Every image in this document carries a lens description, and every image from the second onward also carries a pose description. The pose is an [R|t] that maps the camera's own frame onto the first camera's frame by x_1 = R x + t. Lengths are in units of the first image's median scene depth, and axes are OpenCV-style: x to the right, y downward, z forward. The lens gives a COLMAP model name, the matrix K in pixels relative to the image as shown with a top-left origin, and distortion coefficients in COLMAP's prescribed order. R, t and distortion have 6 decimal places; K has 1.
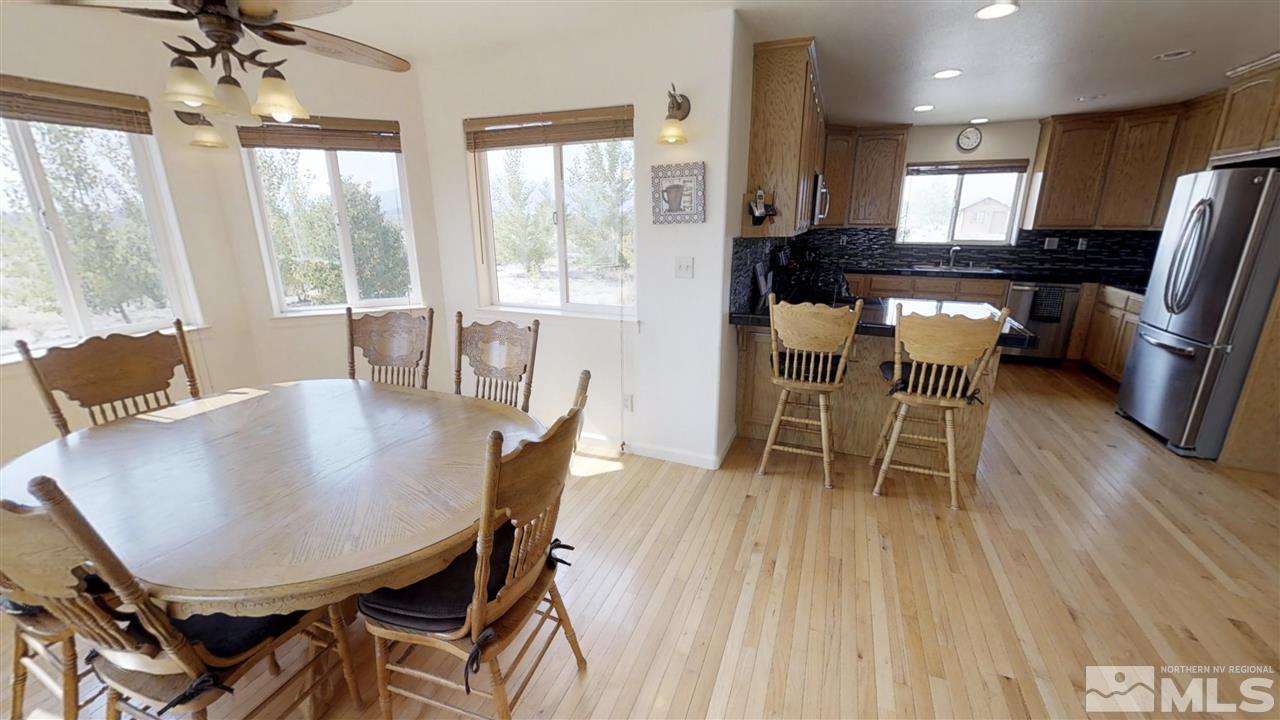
lens RADIAL K [[493.6, 0, 646.9], [0, 493.6, 355.9], [0, 0, 1]] dist [0.000516, 0.000559]
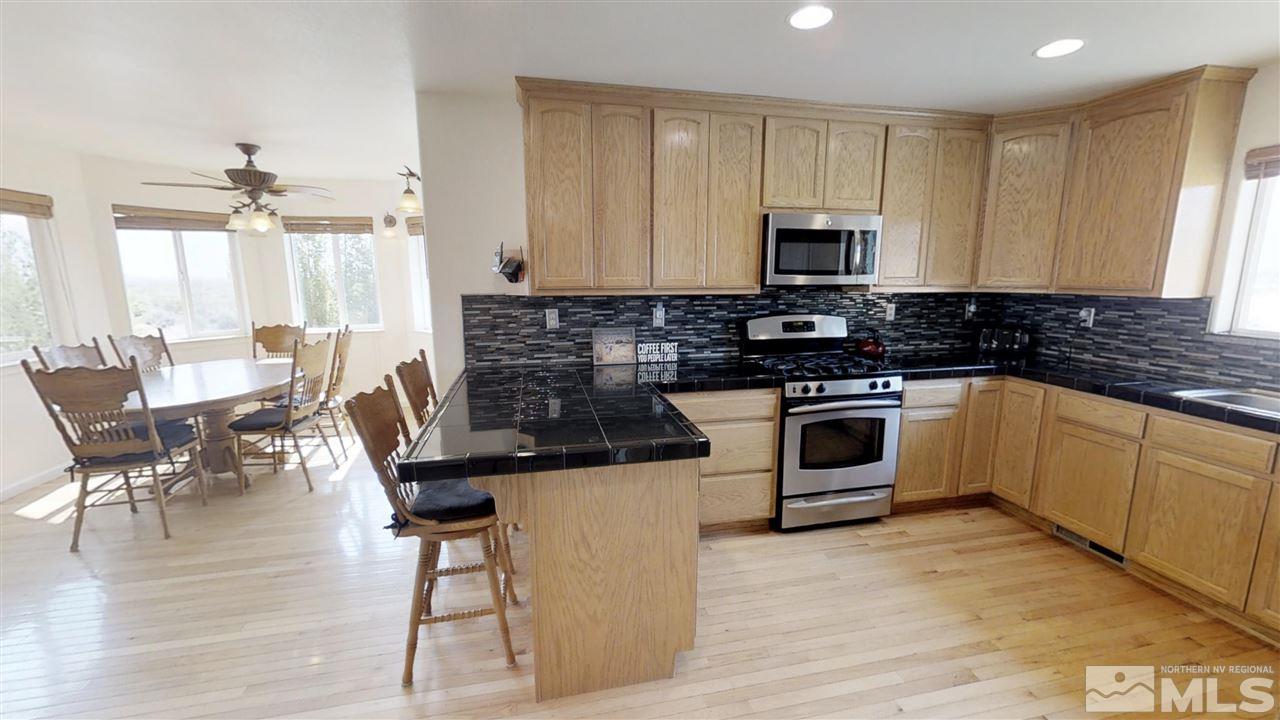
lens RADIAL K [[493.6, 0, 640.6], [0, 493.6, 358.3], [0, 0, 1]] dist [0.000516, 0.000559]
pose [[0.540136, 0.140621, -0.829746, 2.131202], [-0.229476, 0.973190, 0.015550, -0.346777], [0.809687, 0.182008, 0.557924, 1.276060]]
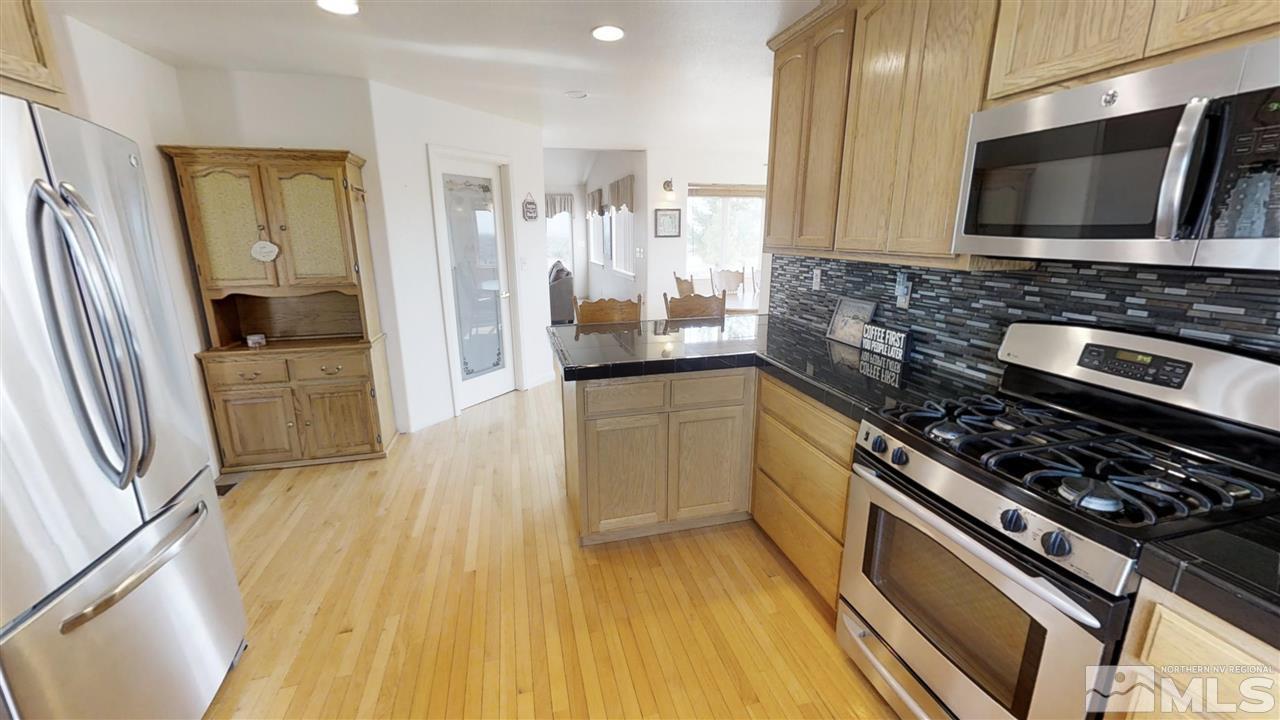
lens RADIAL K [[493.6, 0, 653.9], [0, 493.6, 350.9], [0, 0, 1]] dist [0.000516, 0.000559]
pose [[-0.803714, 0.130519, -0.580525, 1.921193], [-0.173634, 0.881734, 0.438629, -0.809738], [0.569118, 0.453332, -0.685999, 2.918963]]
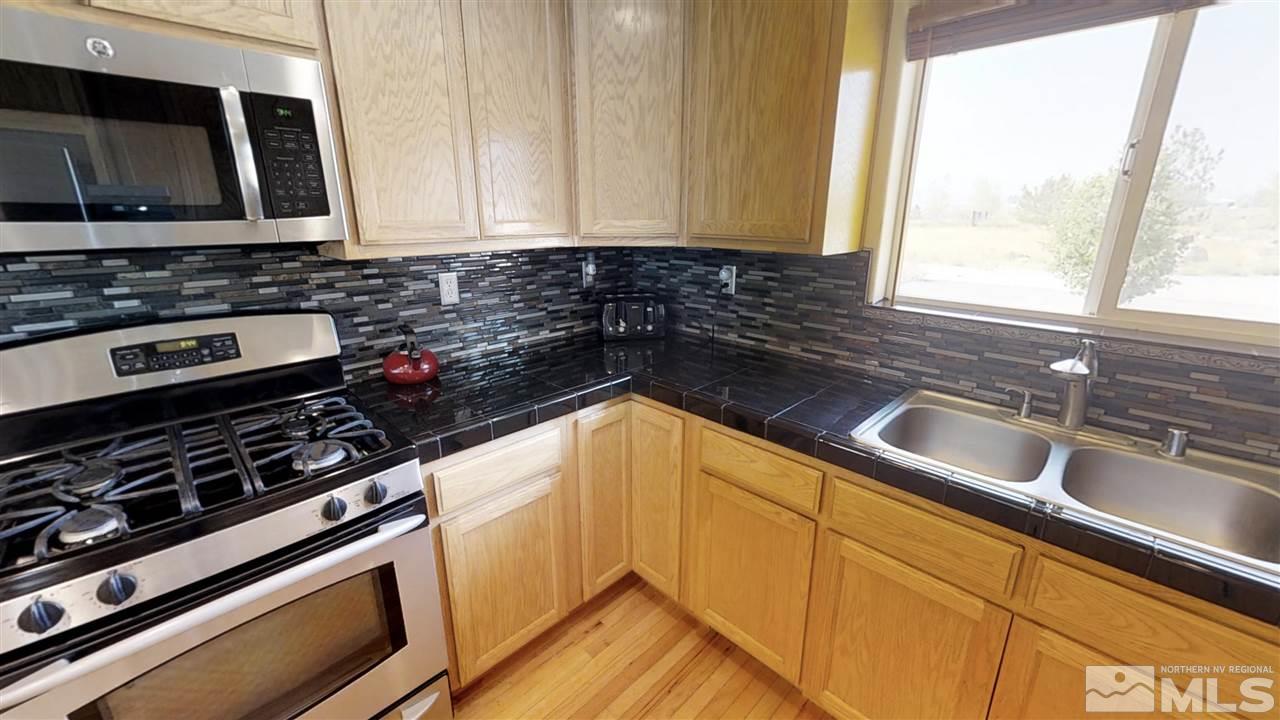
lens RADIAL K [[493.6, 0, 638.3], [0, 493.6, 359.9], [0, 0, 1]] dist [0.000516, 0.000559]
pose [[0.907787, 0.119013, -0.402191, 1.793825], [-0.113440, 0.992828, 0.037745, -0.674952], [0.403799, 0.011360, 0.914777, 2.413016]]
